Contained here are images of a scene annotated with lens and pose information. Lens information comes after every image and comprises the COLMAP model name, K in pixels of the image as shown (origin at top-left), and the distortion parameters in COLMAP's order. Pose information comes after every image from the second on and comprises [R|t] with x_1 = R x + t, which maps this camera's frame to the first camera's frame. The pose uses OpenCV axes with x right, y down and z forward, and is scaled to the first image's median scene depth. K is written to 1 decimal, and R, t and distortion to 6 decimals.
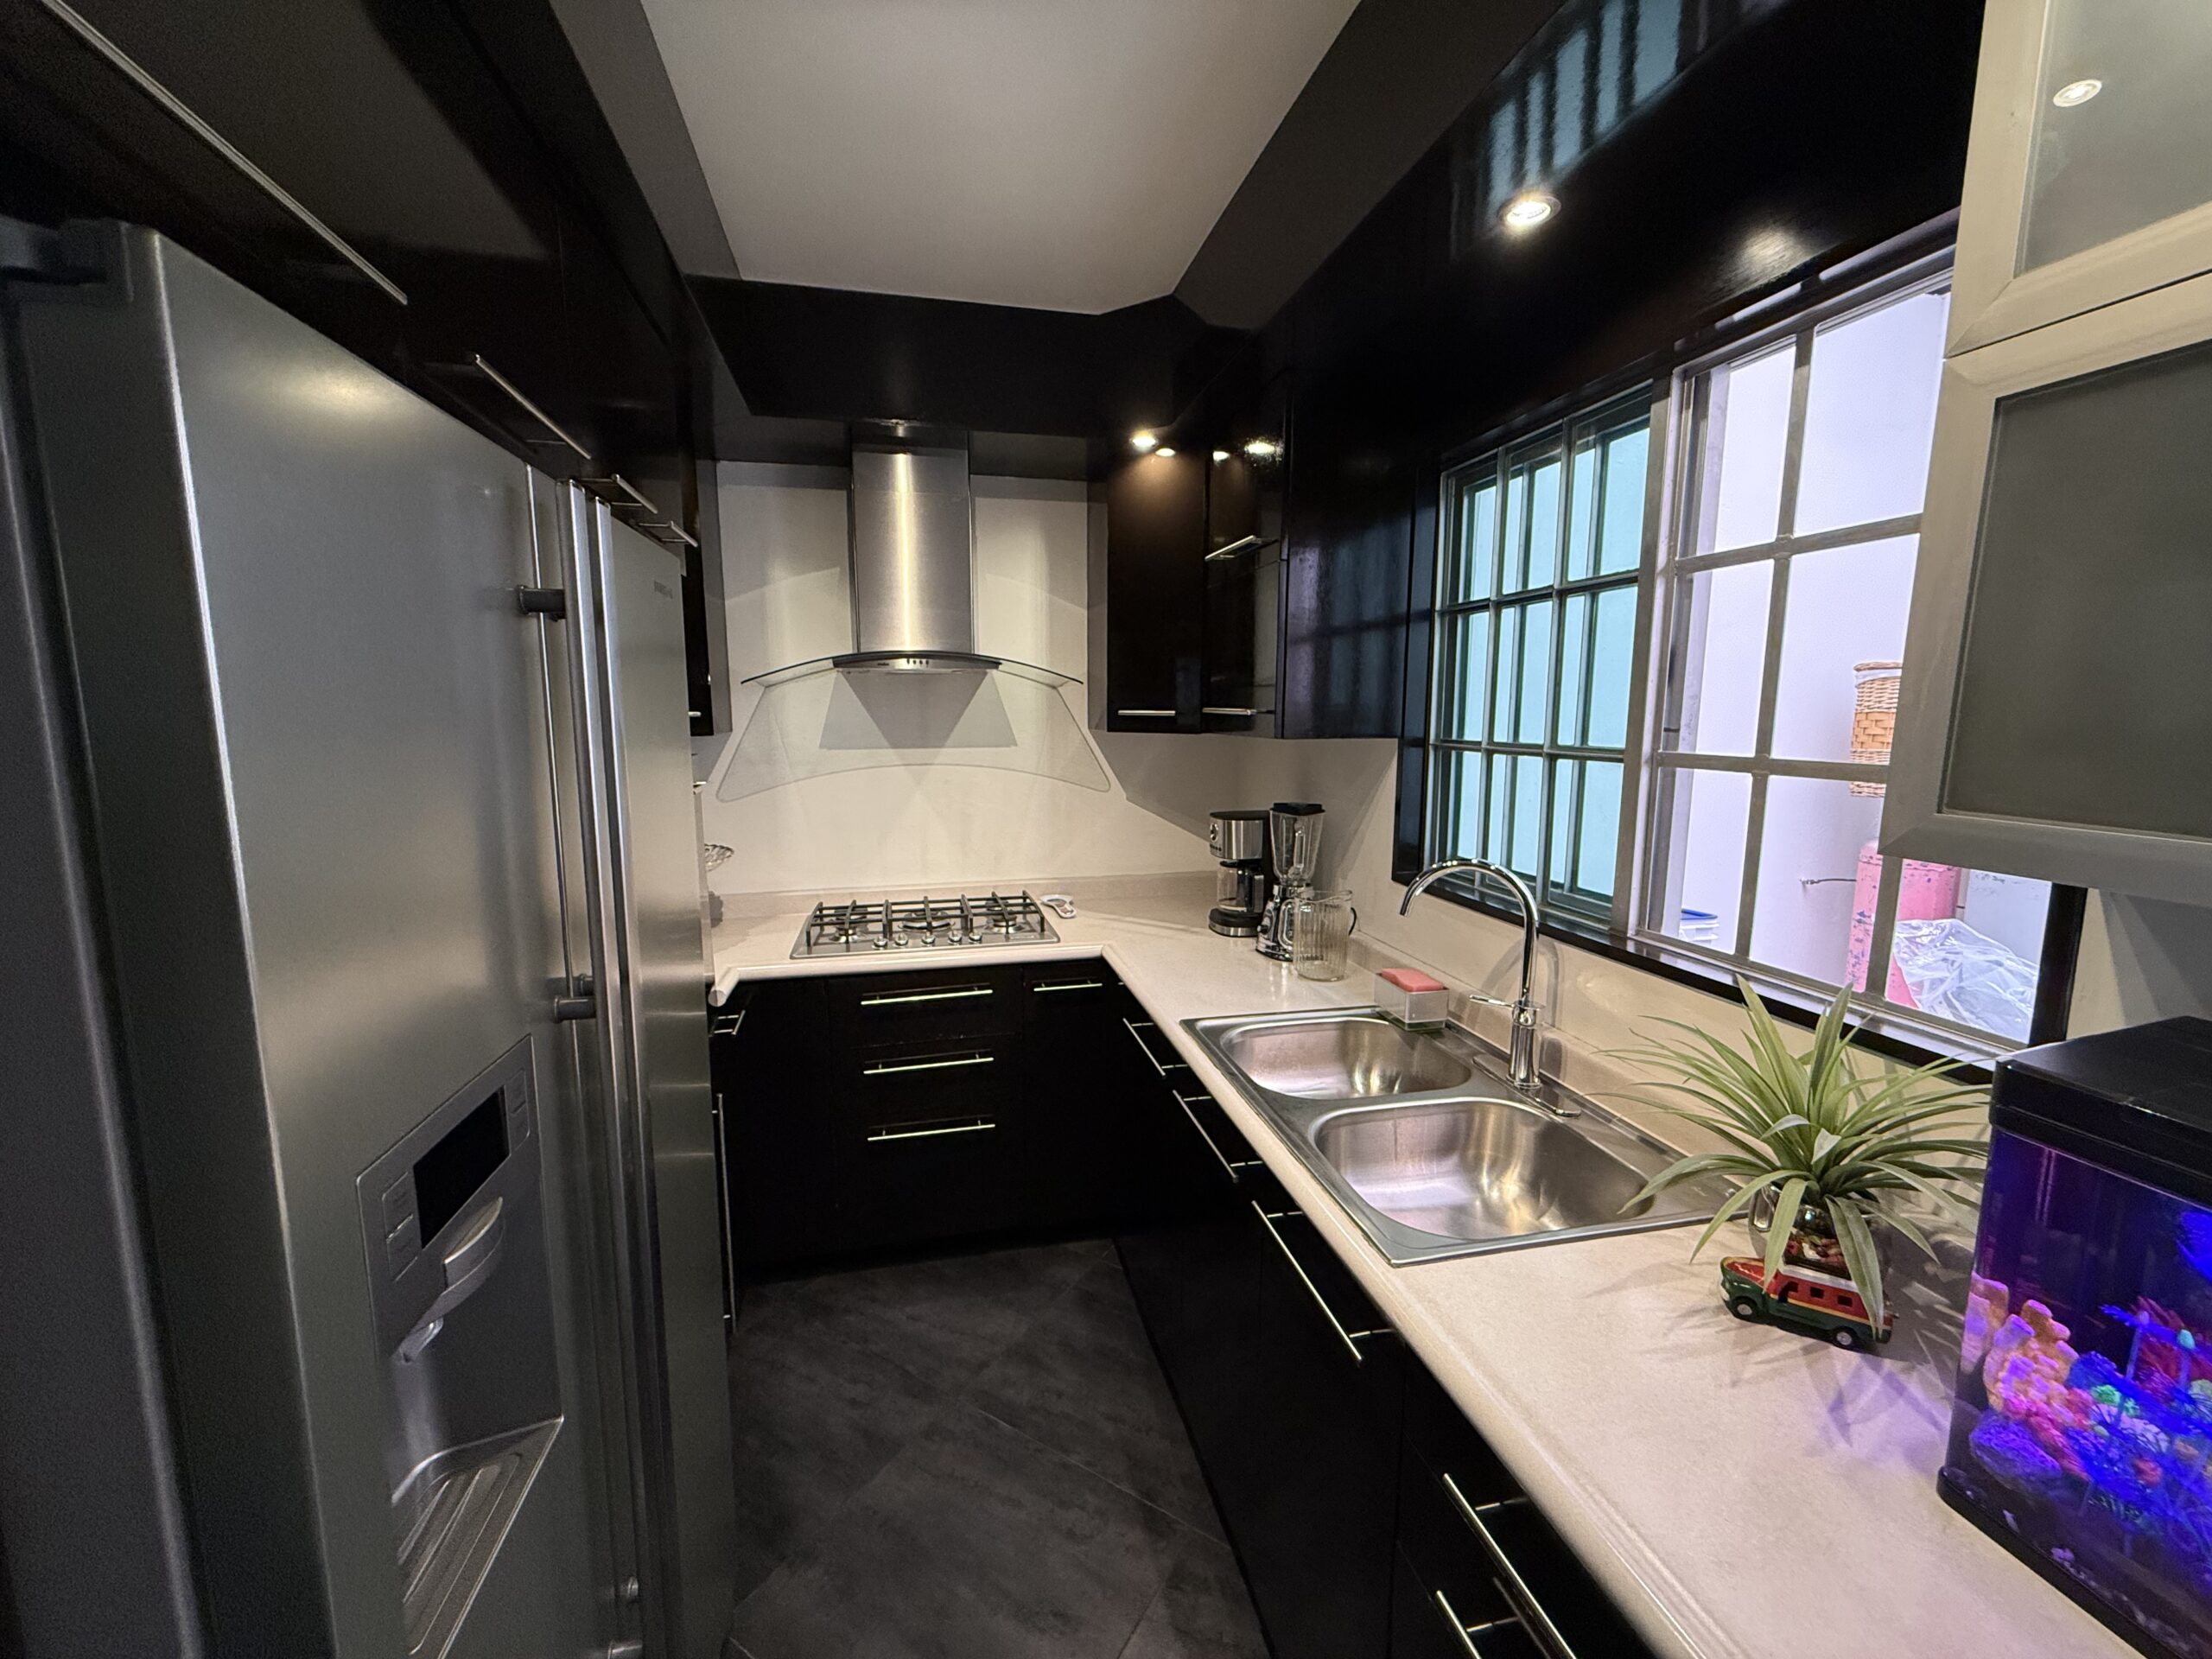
lens RADIAL K [[882.2, 0, 1103.1], [0, 882.2, 831.6], [0, 0, 1]] dist [-0.000861, 0.000334]
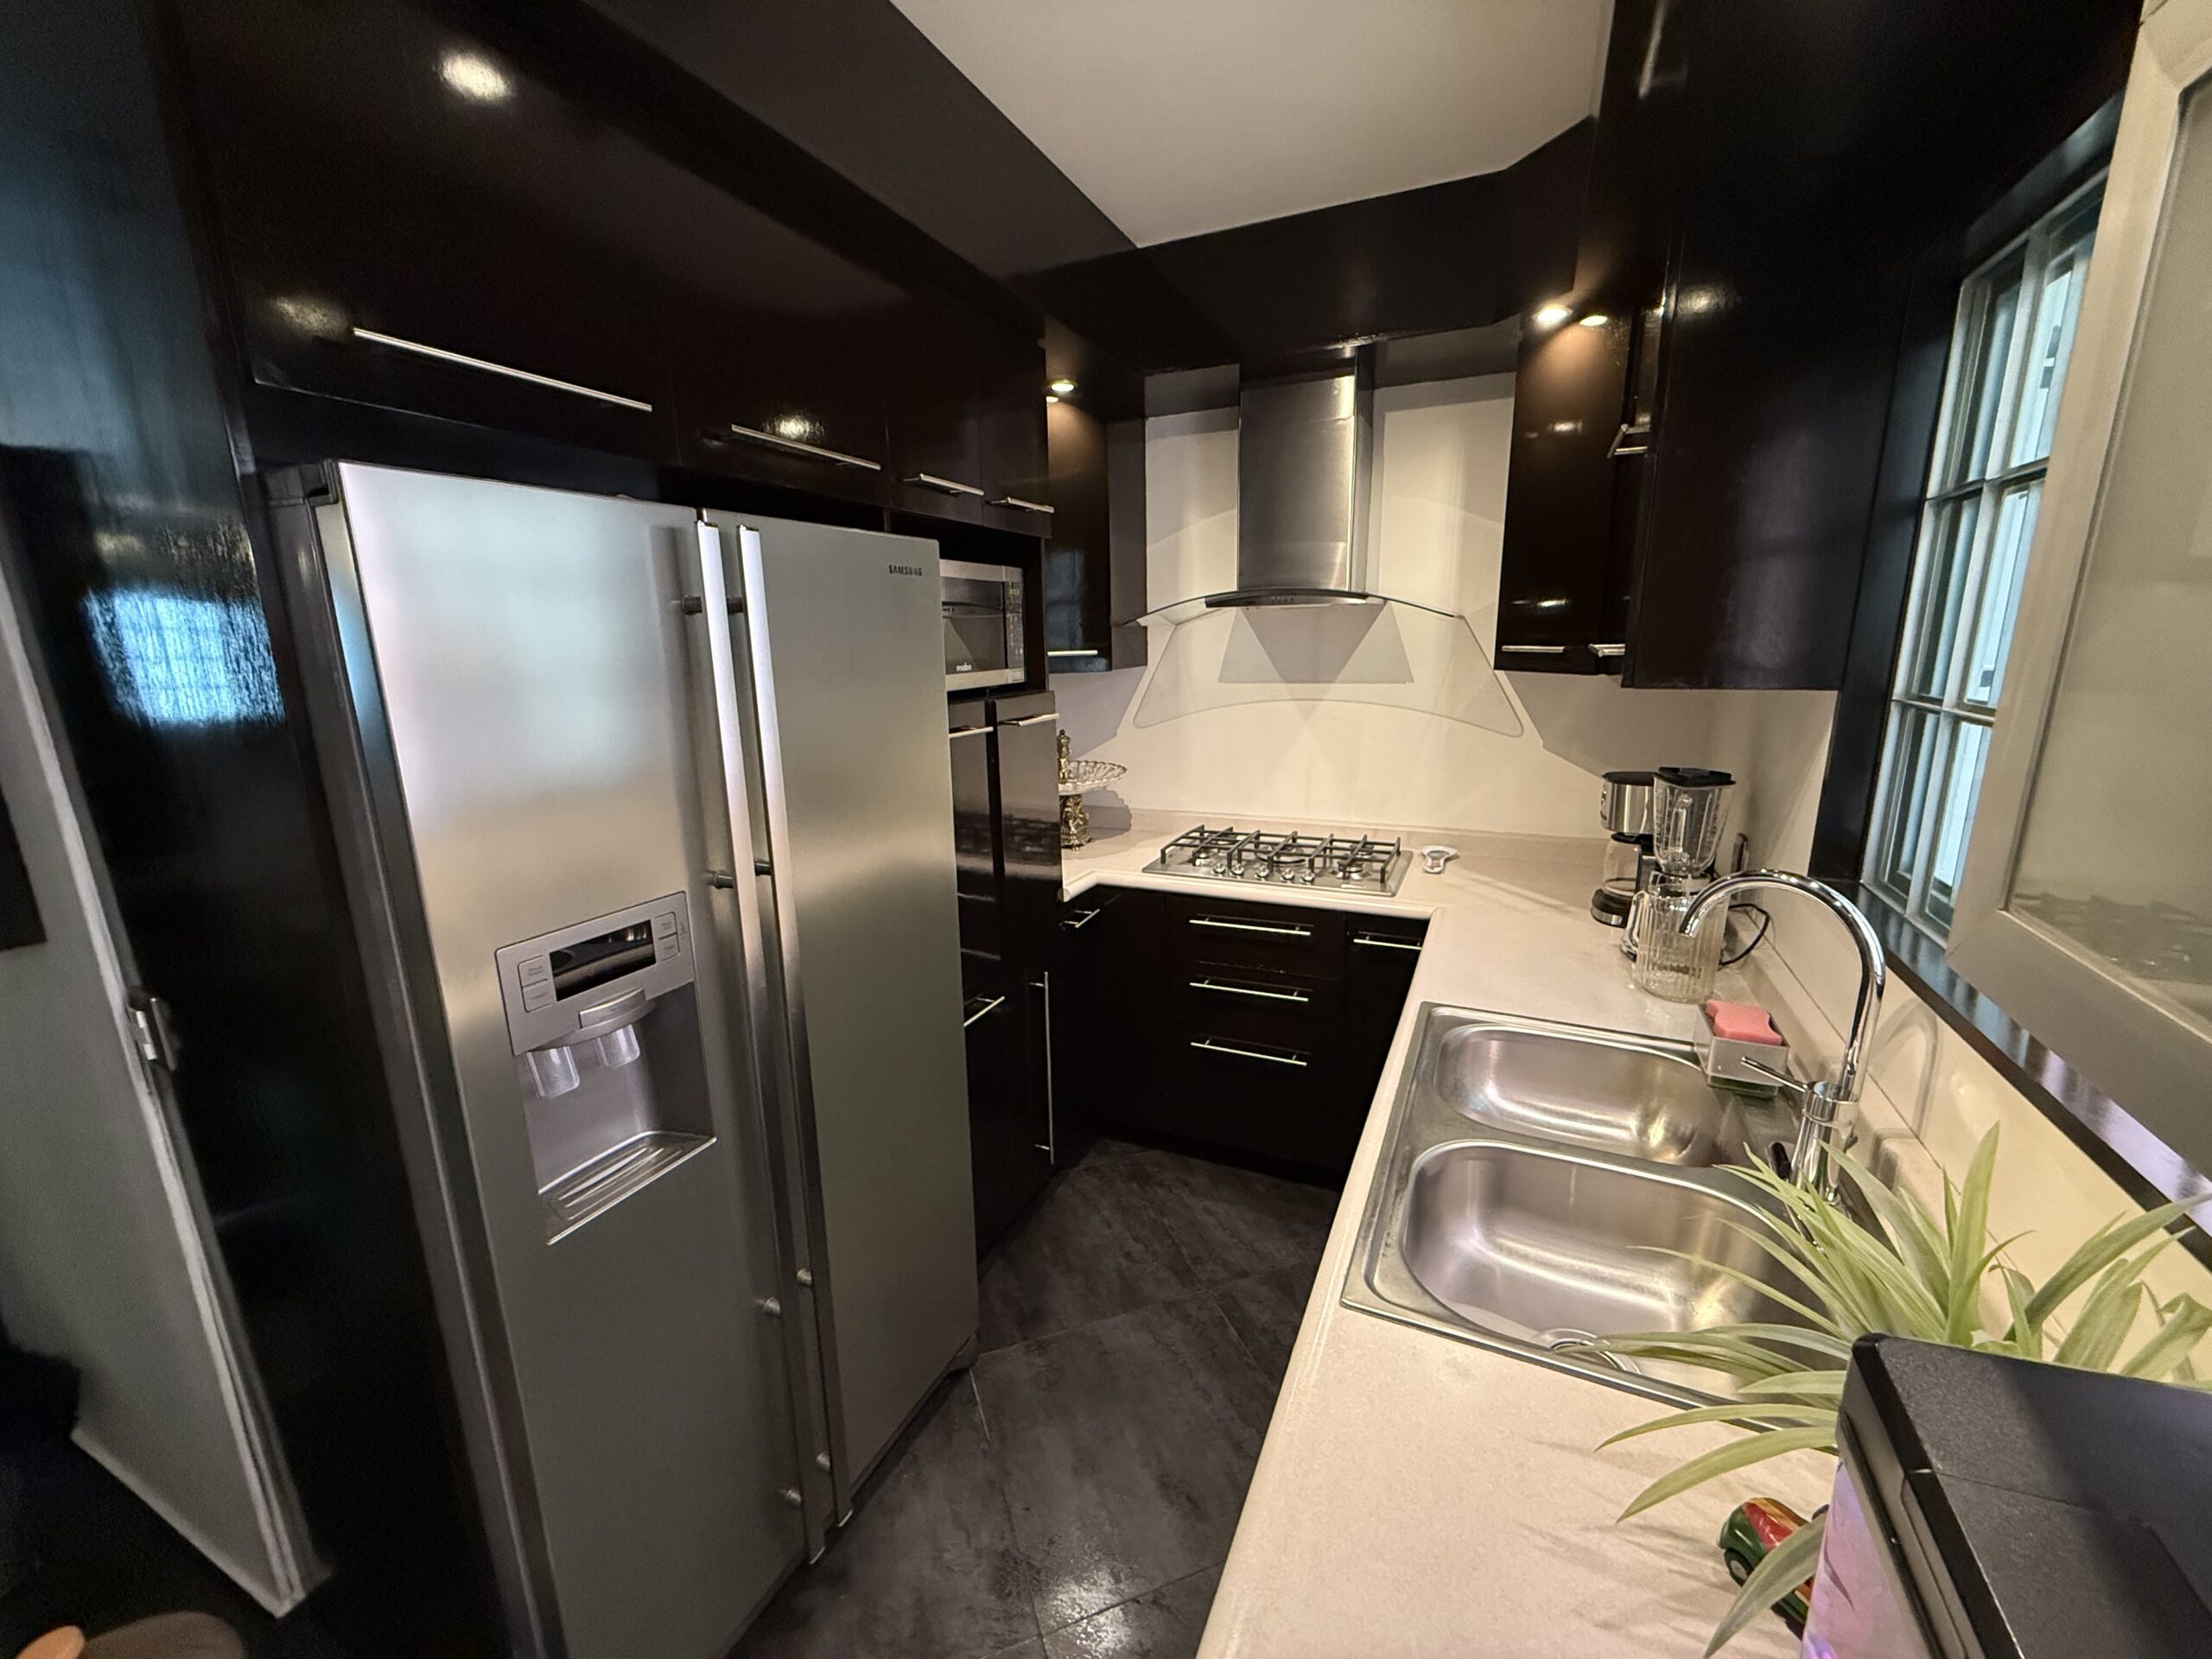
lens RADIAL K [[882.2, 0, 1102.3], [0, 882.2, 829.8], [0, 0, 1]] dist [-0.000861, 0.000334]
pose [[0.791857, 0.119827, -0.598835, 0.265683], [-0.066691, 0.991665, 0.110244, -0.029334], [0.607054, -0.047360, 0.793248, 0.069365]]
